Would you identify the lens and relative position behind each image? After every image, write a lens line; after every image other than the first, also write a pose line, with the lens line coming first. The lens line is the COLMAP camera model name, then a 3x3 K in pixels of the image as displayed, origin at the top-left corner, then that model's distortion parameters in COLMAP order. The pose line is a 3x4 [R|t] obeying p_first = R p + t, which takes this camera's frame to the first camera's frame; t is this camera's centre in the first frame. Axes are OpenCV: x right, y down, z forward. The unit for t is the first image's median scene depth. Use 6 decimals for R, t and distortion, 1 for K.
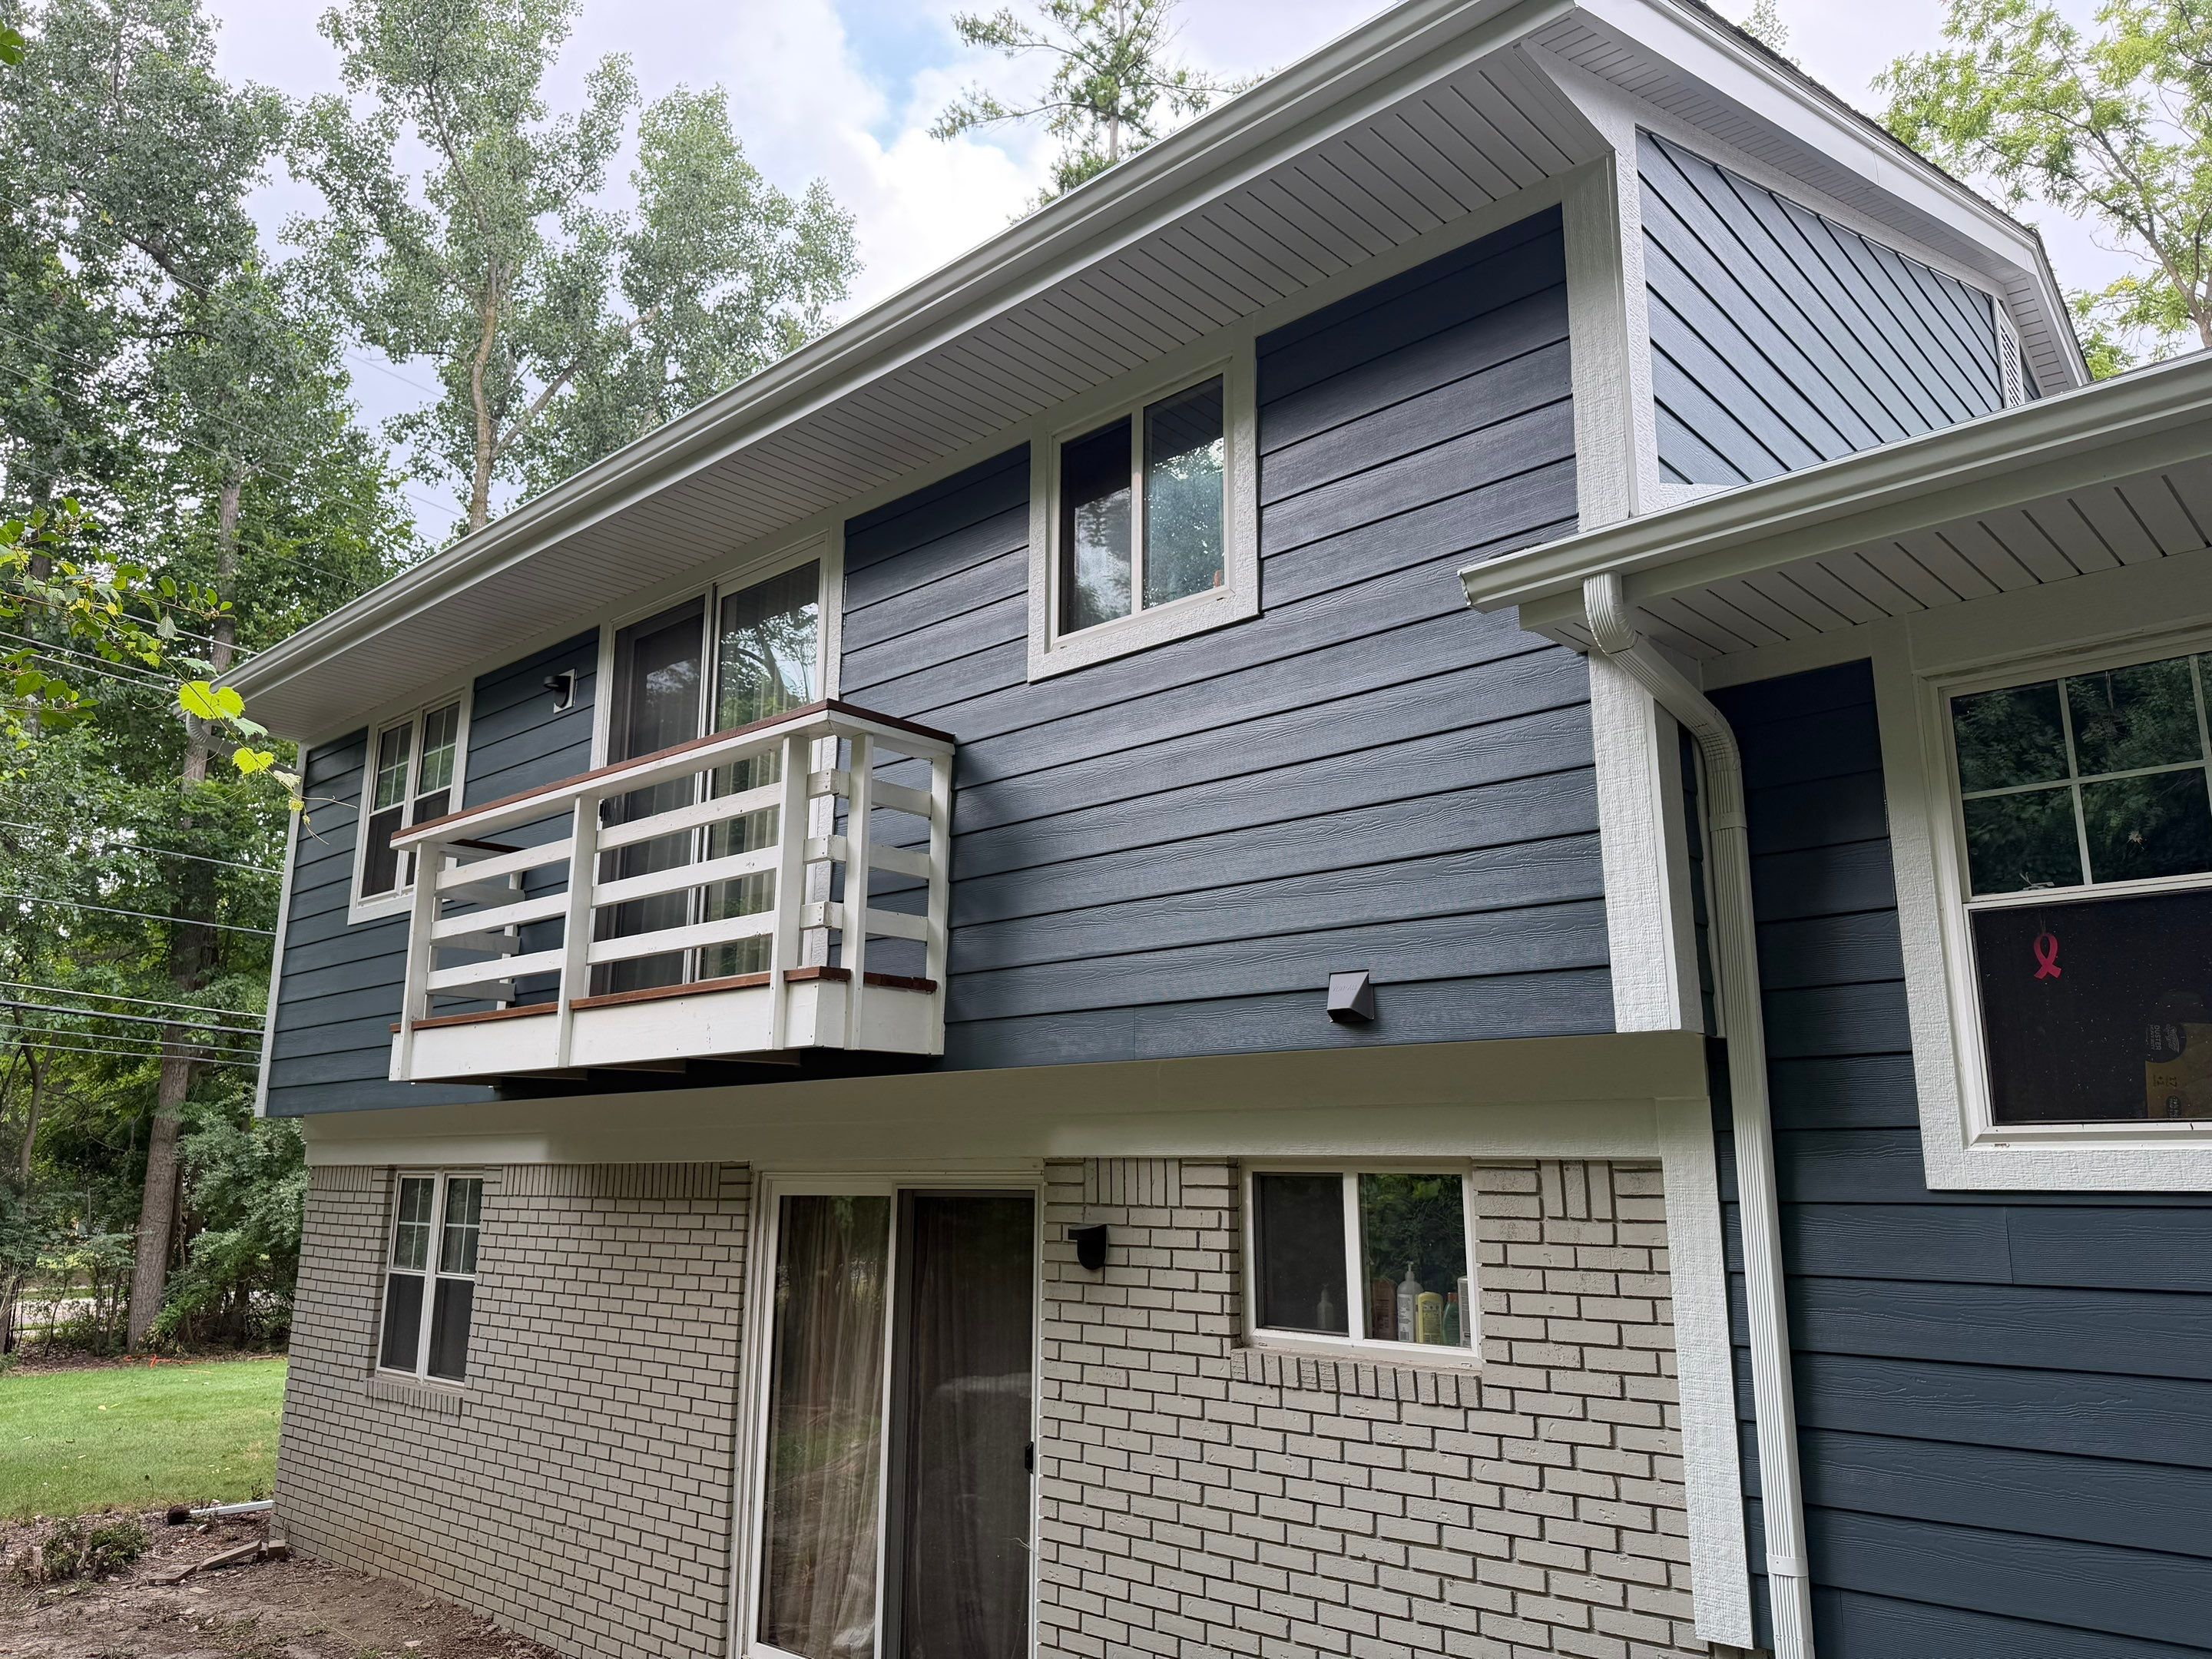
lens RADIAL K [[1578.2, 0, 1102.6], [0, 1578.2, 802.4], [0, 0, 1]] dist [0.006751, -0.001541]
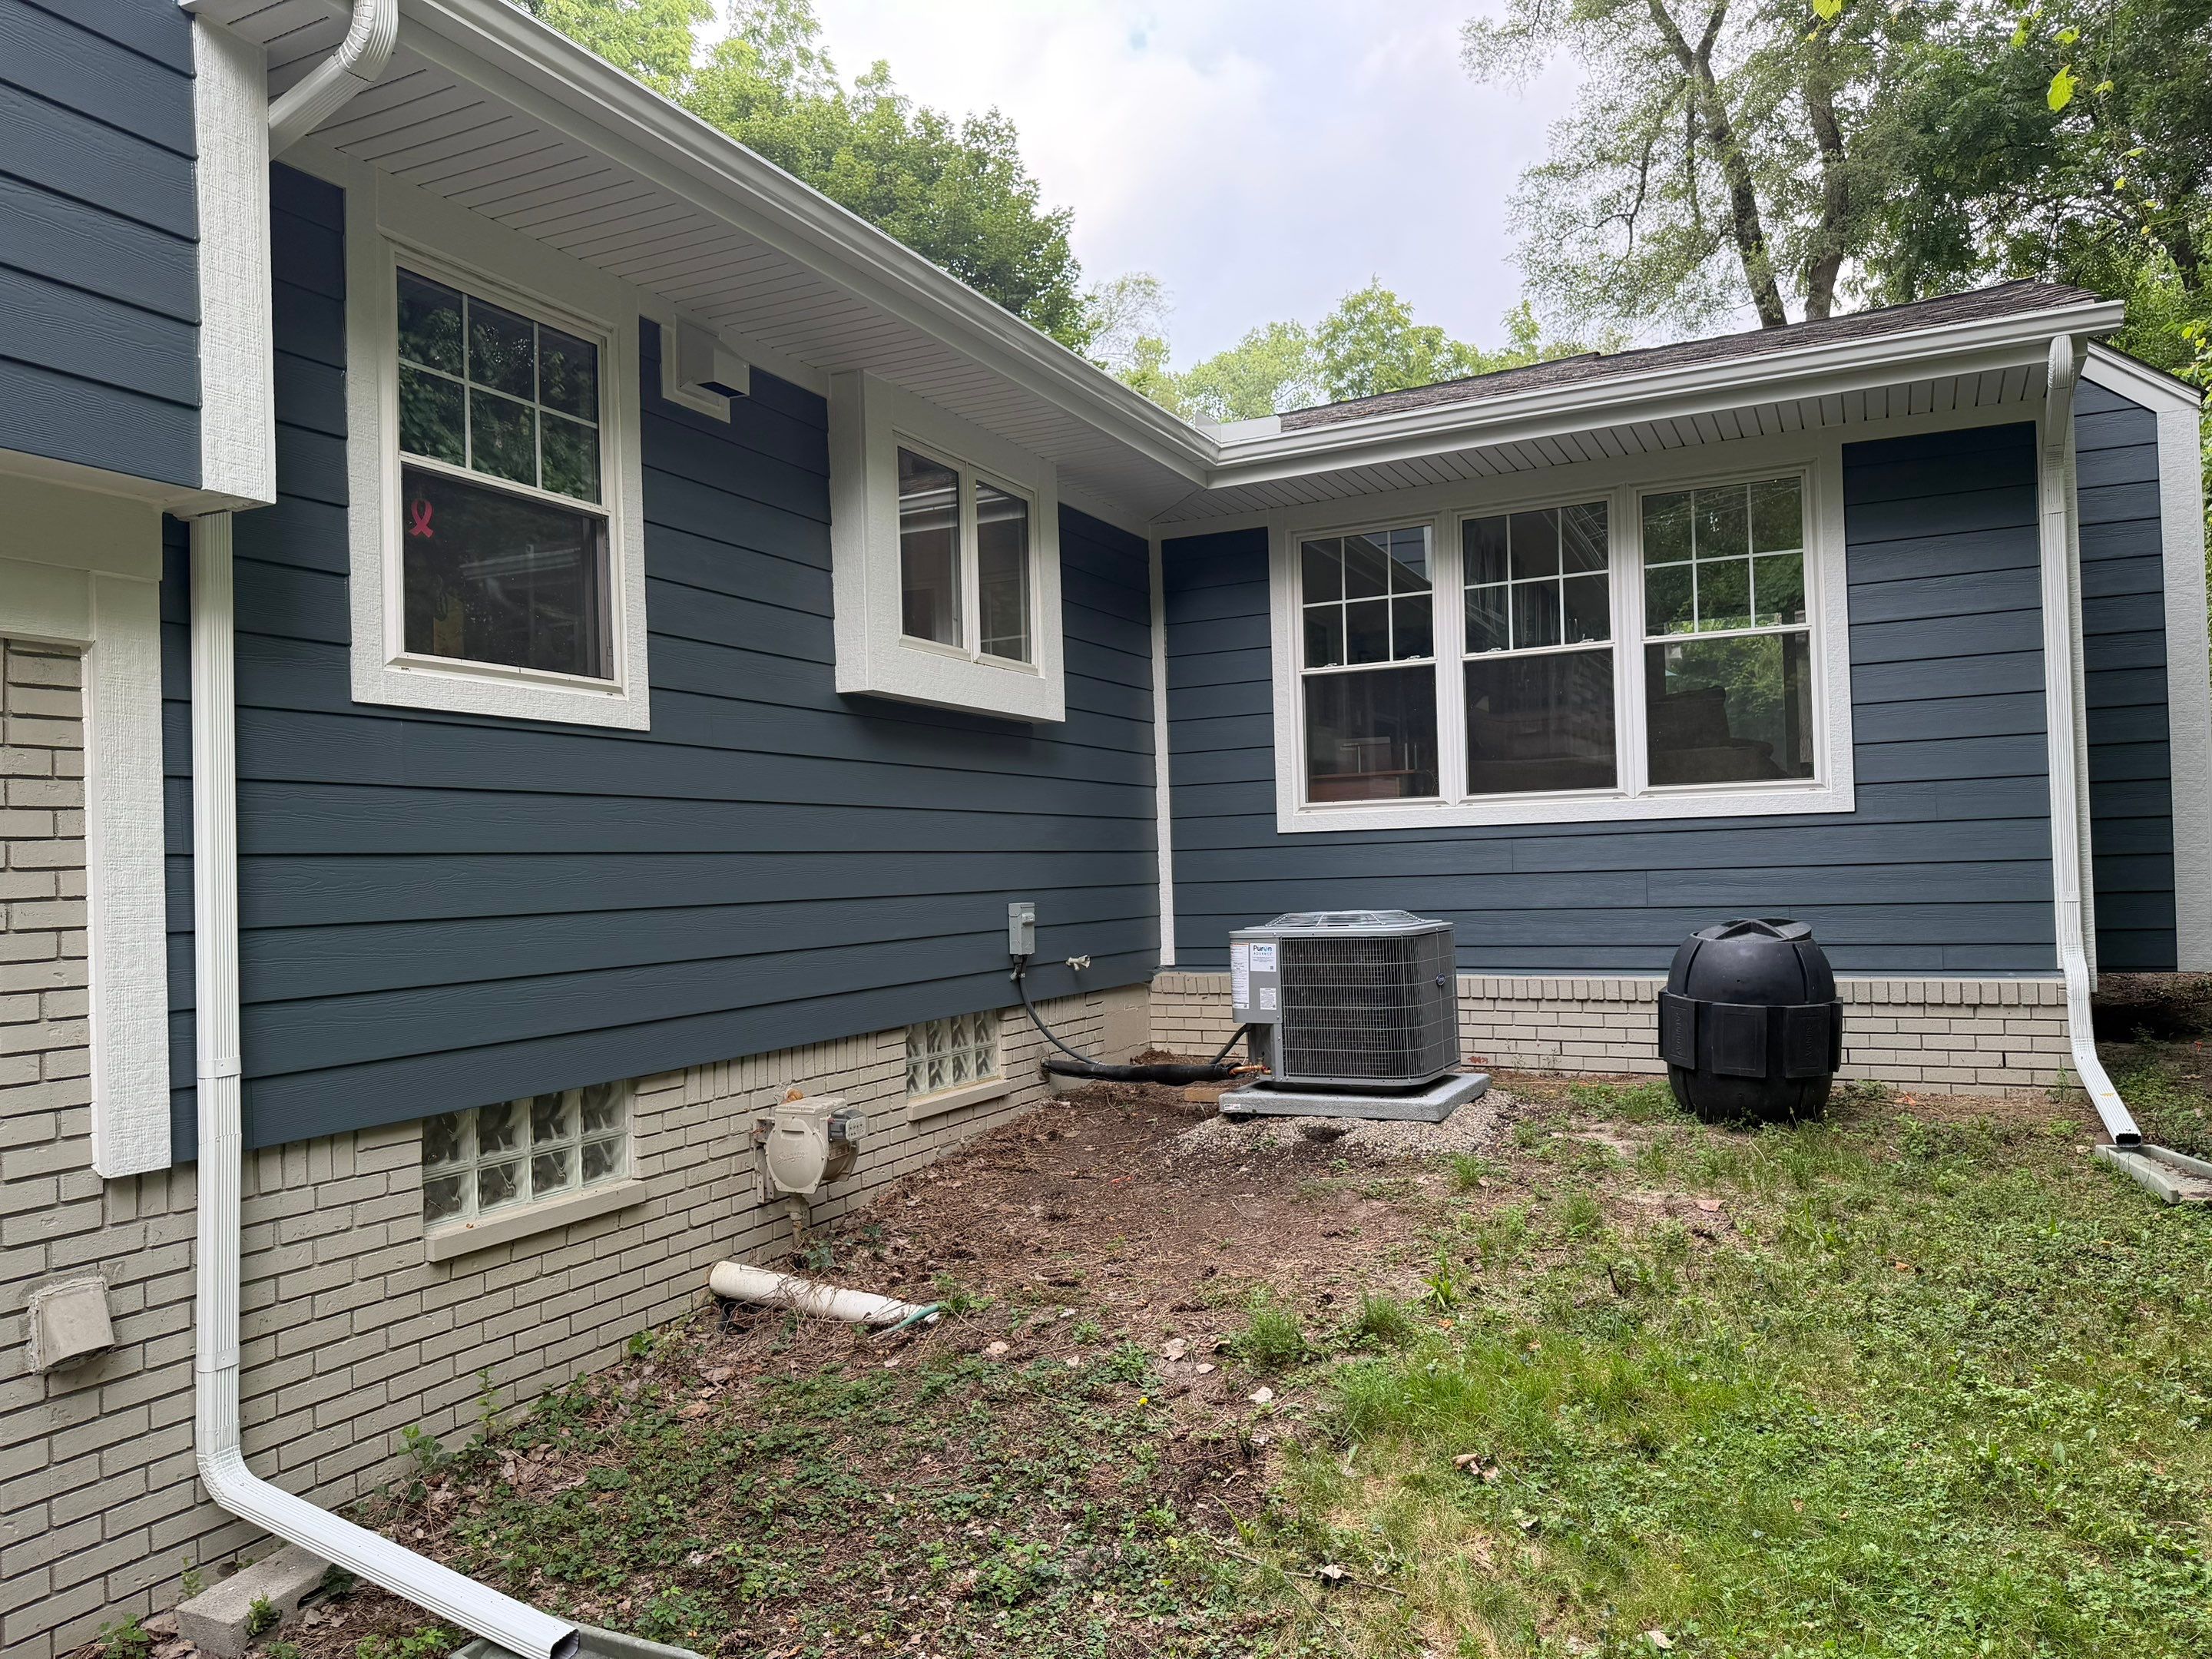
lens RADIAL K [[1545.9, 0, 1096.6], [0, 1545.9, 825.4], [0, 0, 1]] dist [0.083963, -0.076018]
pose [[-0.276902, 0.035240, 0.960252, -0.608450], [-0.187718, 0.978089, -0.090026, 0.312102], [-0.942384, -0.205185, -0.264220, 0.750808]]
